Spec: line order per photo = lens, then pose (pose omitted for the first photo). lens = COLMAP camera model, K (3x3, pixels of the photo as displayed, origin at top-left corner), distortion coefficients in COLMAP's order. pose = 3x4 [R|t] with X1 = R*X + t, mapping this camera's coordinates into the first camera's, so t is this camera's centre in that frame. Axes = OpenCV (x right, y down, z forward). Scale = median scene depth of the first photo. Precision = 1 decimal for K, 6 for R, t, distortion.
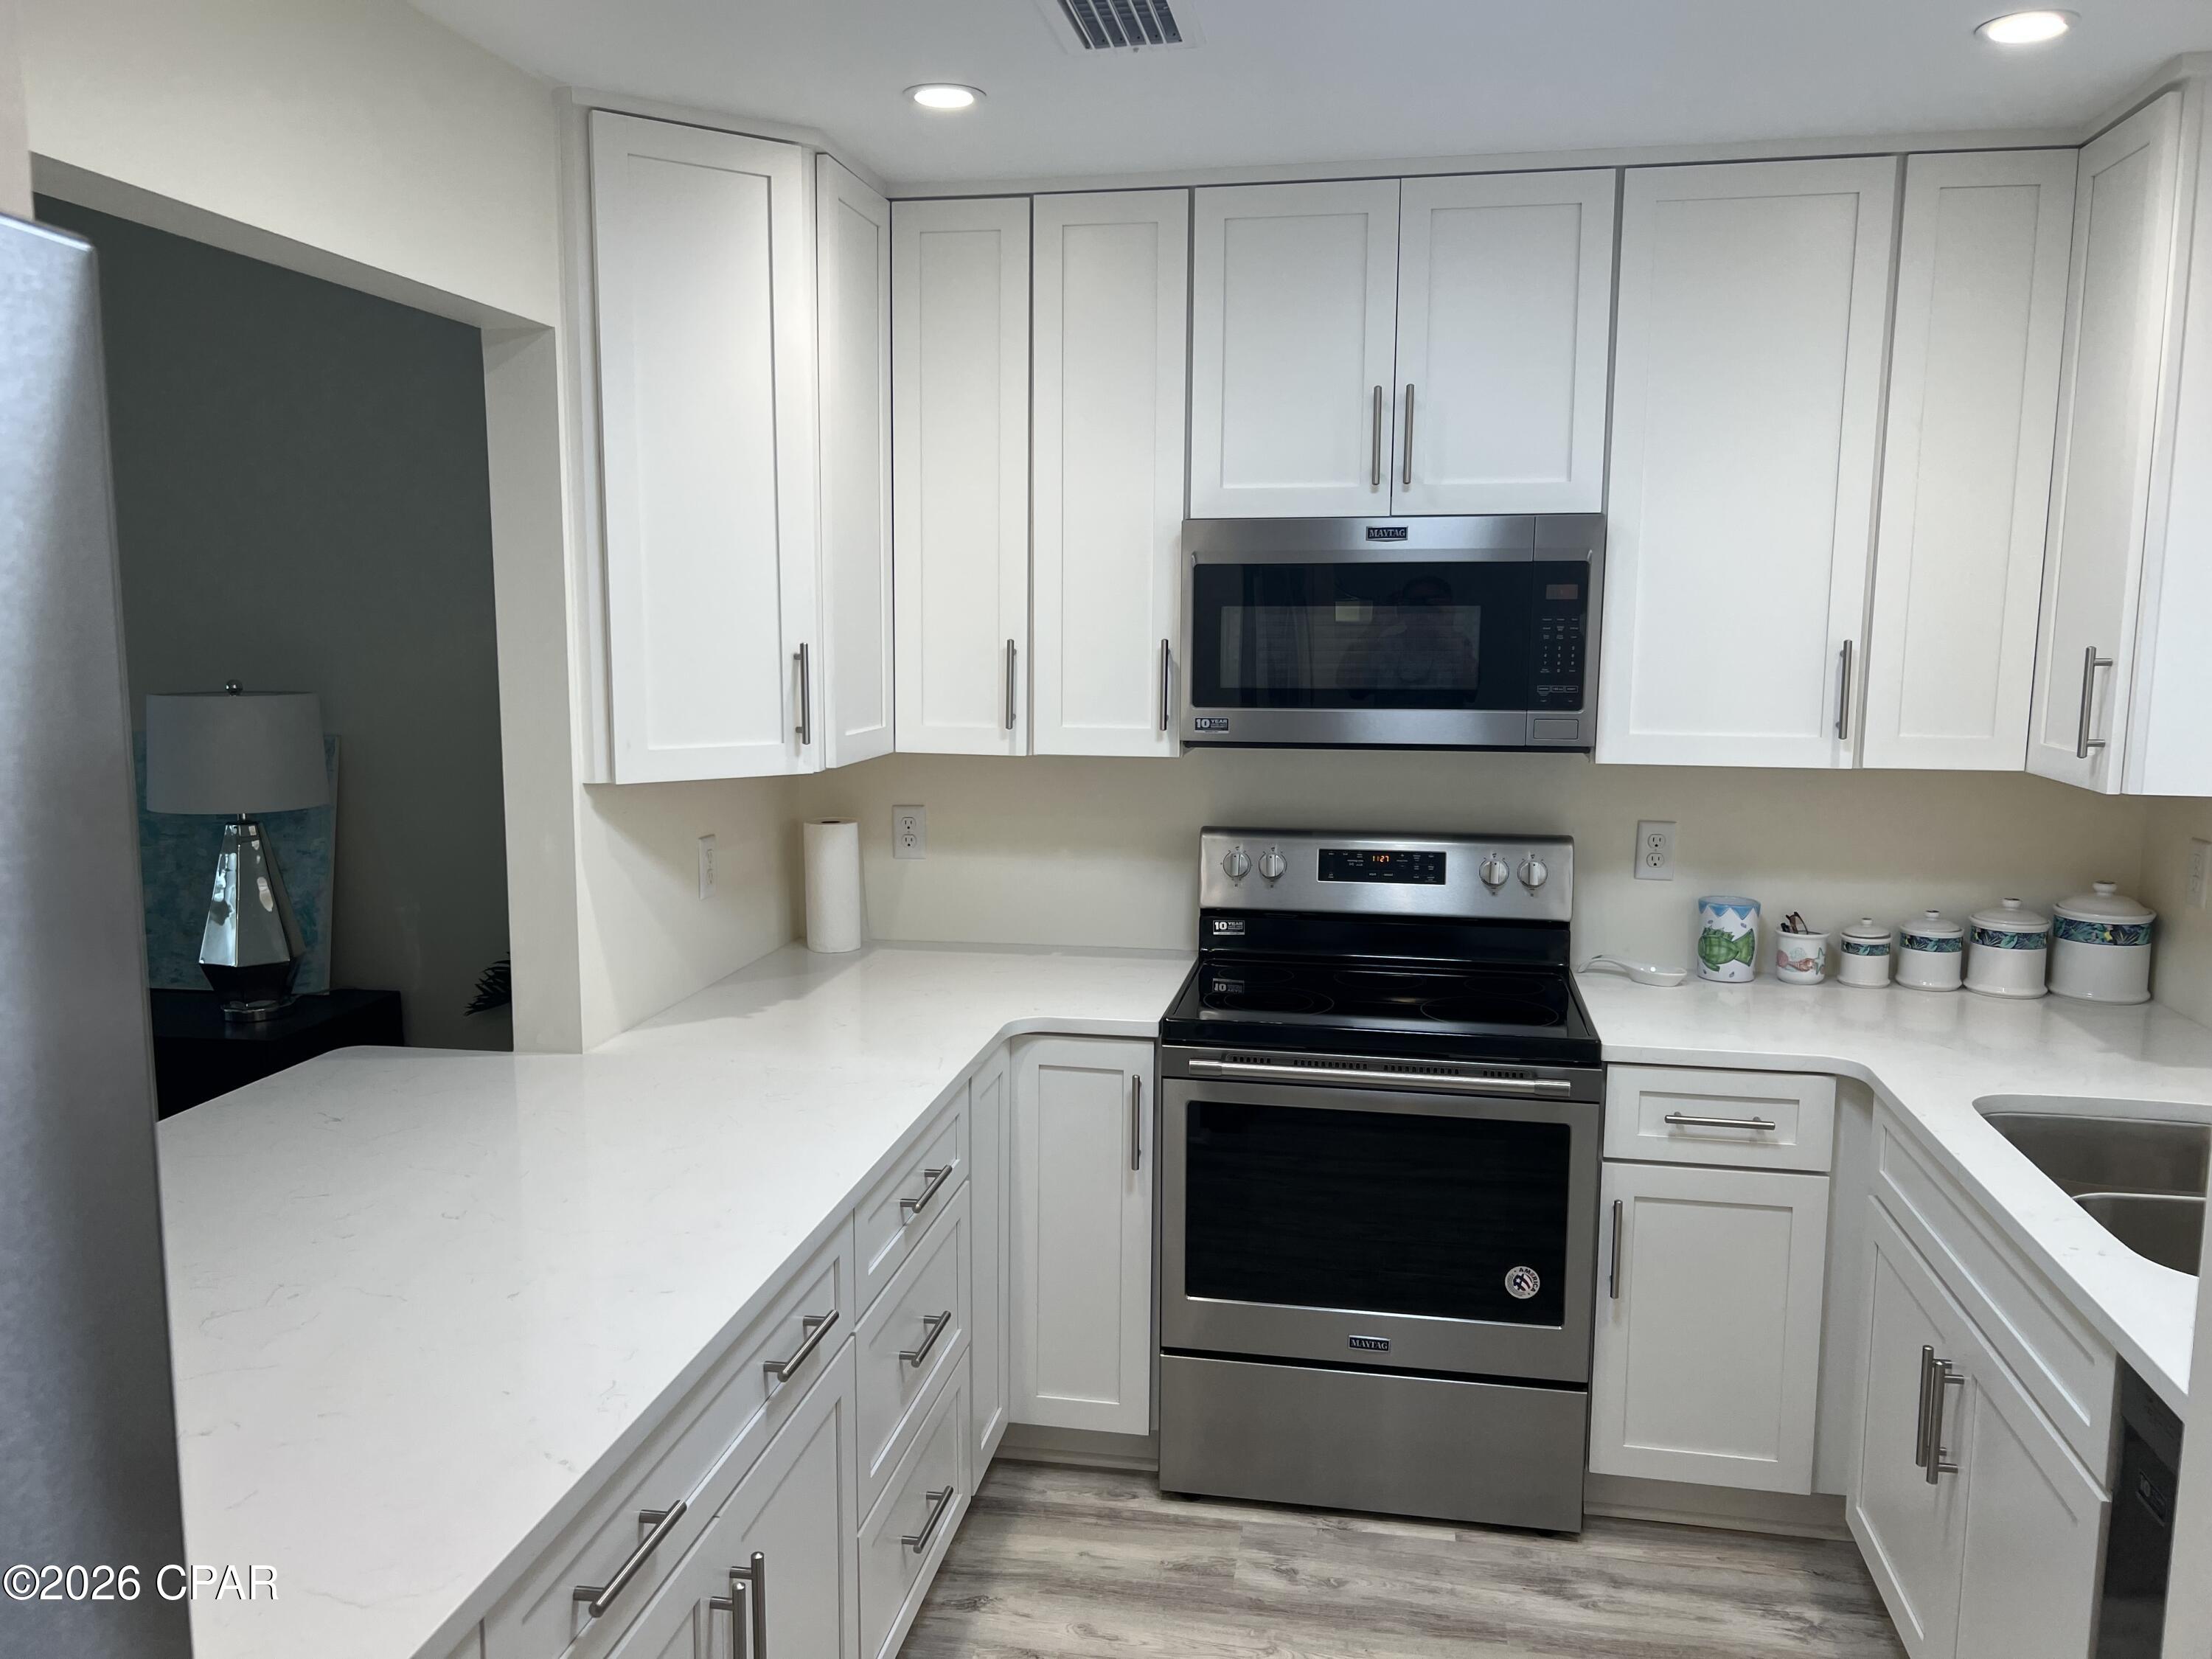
lens RADIAL K [[1717.1, 0, 1106.0], [0, 1717.1, 829.5], [0, 0, 1]] dist [-0.004893, -0.006548]
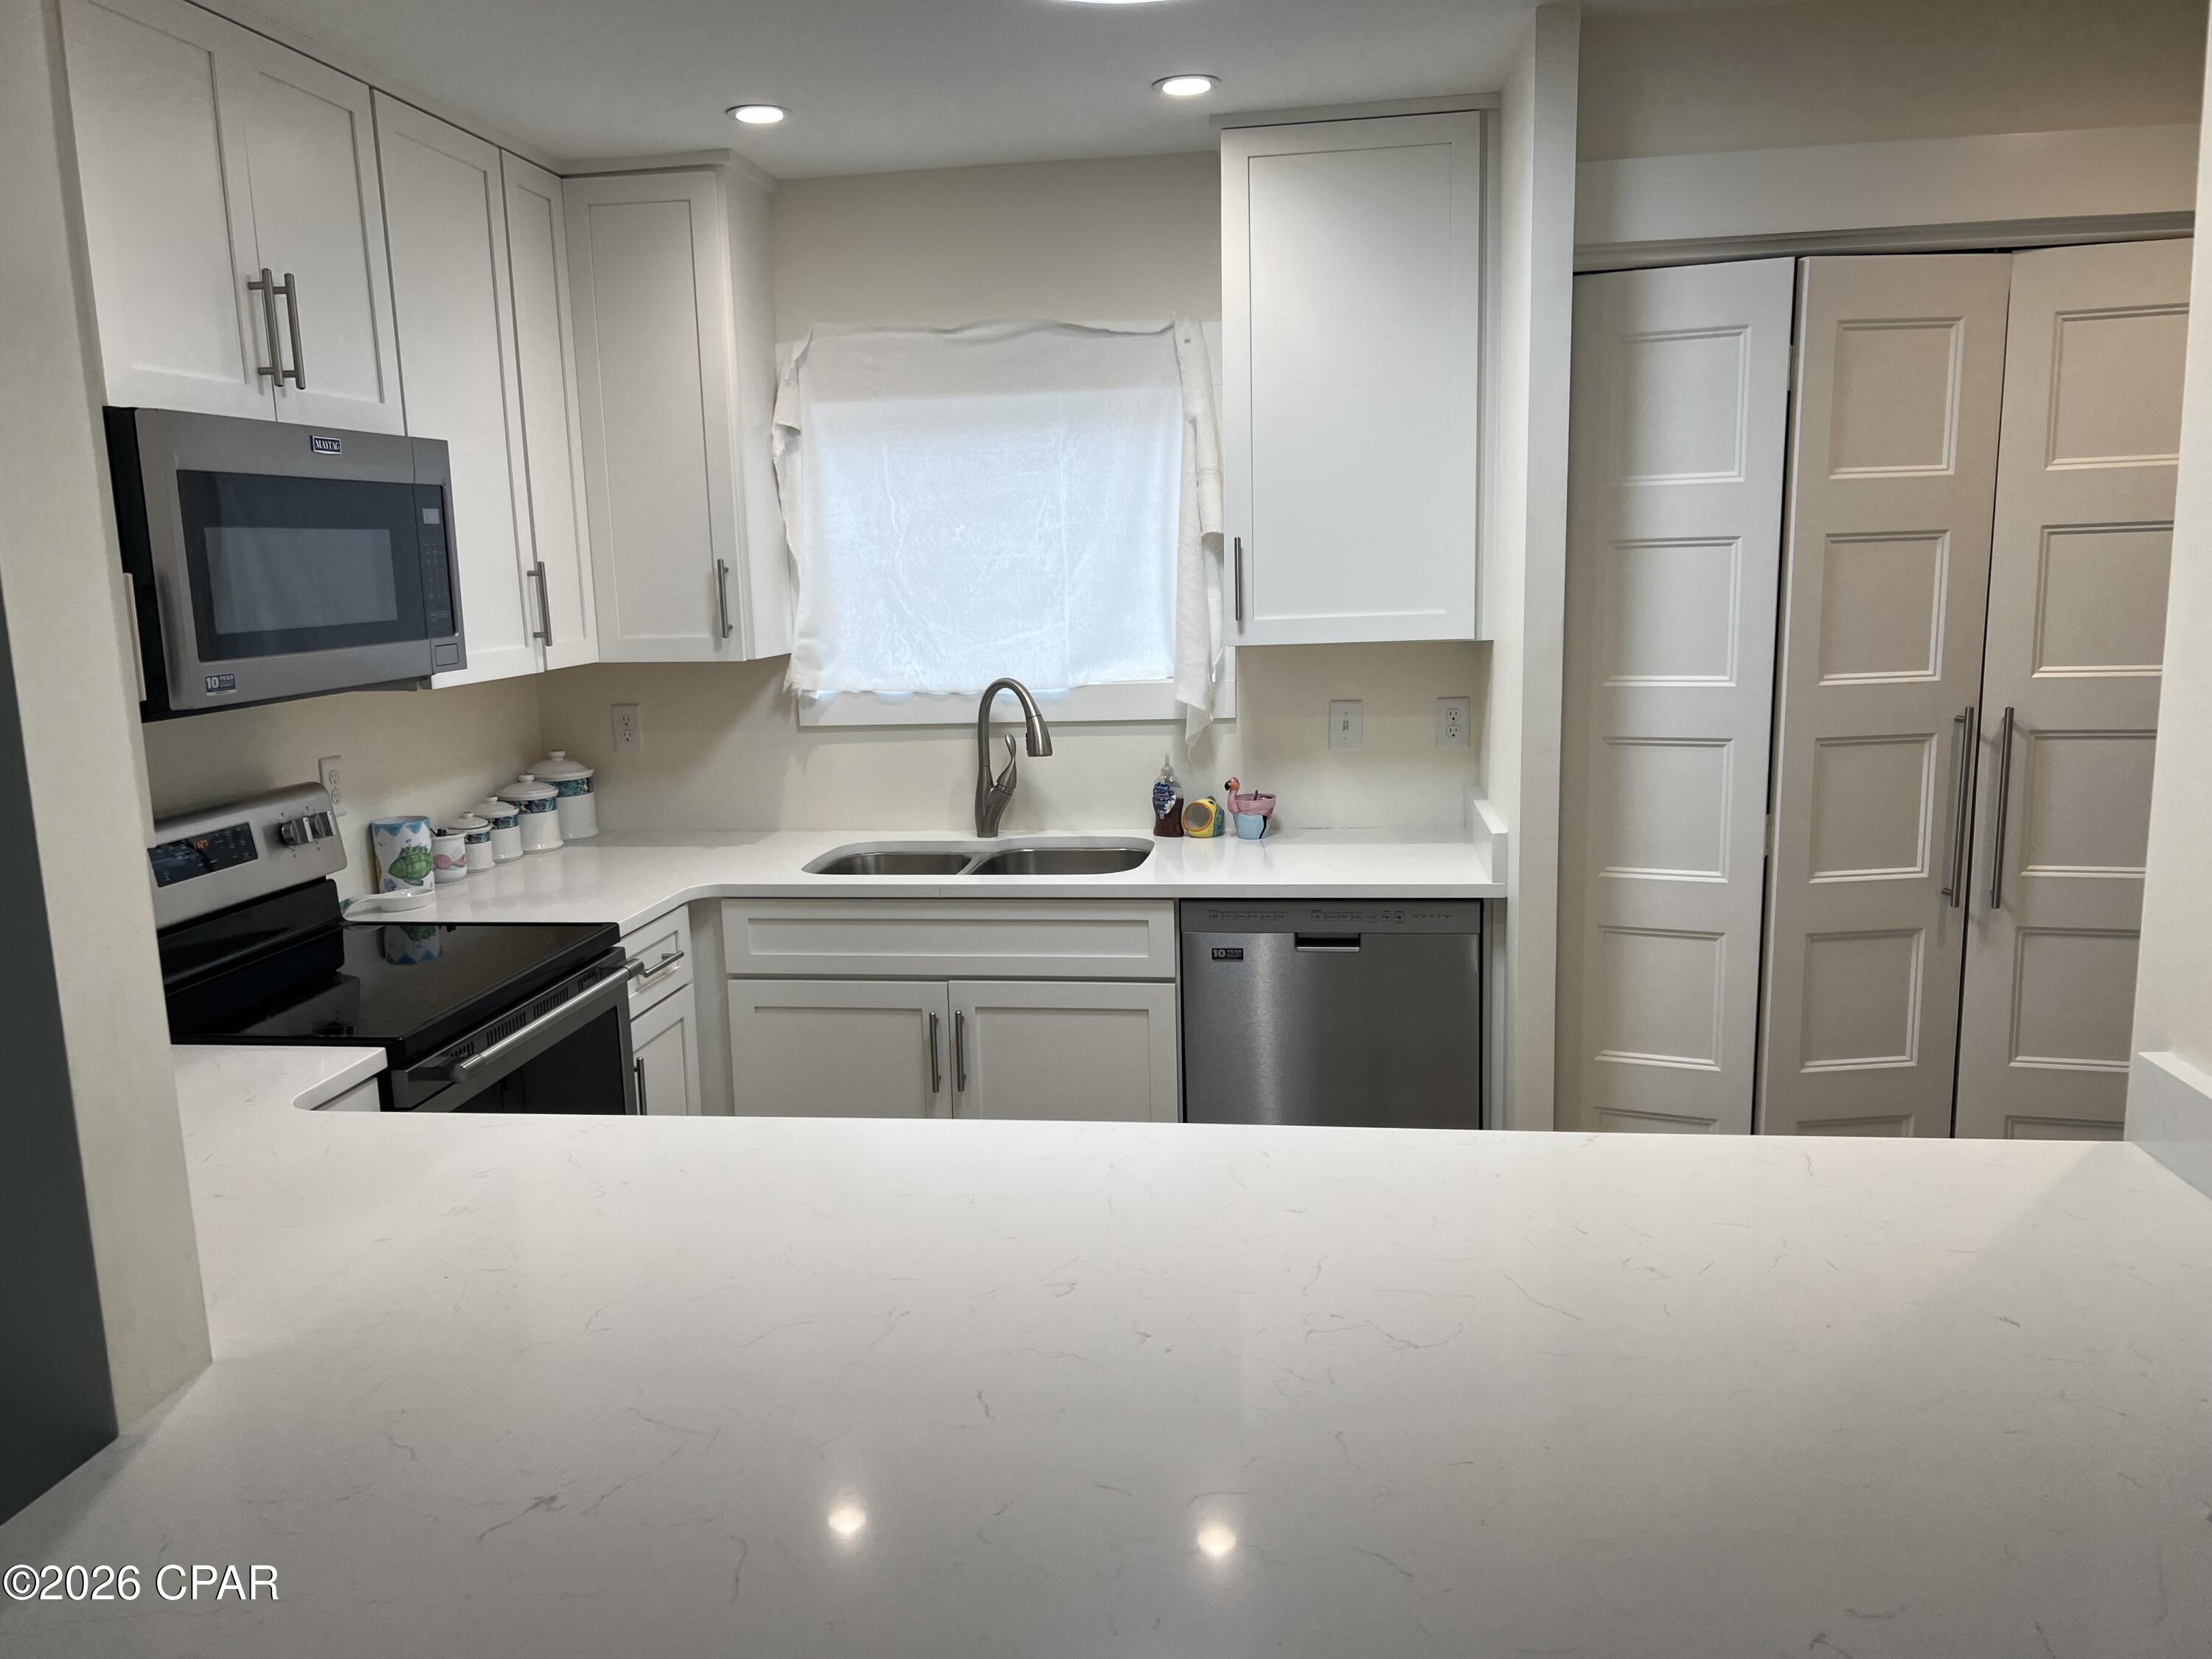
lens RADIAL K [[1564.3, 0, 1106.0], [0, 1564.3, 829.5], [0, 0, 1]] dist [0.029693, -0.001172]
pose [[-0.032098, -0.174875, 0.984067, -0.666680], [0.167830, 0.969652, 0.177787, -0.057687], [-0.985293, 0.170863, -0.001775, 0.634896]]
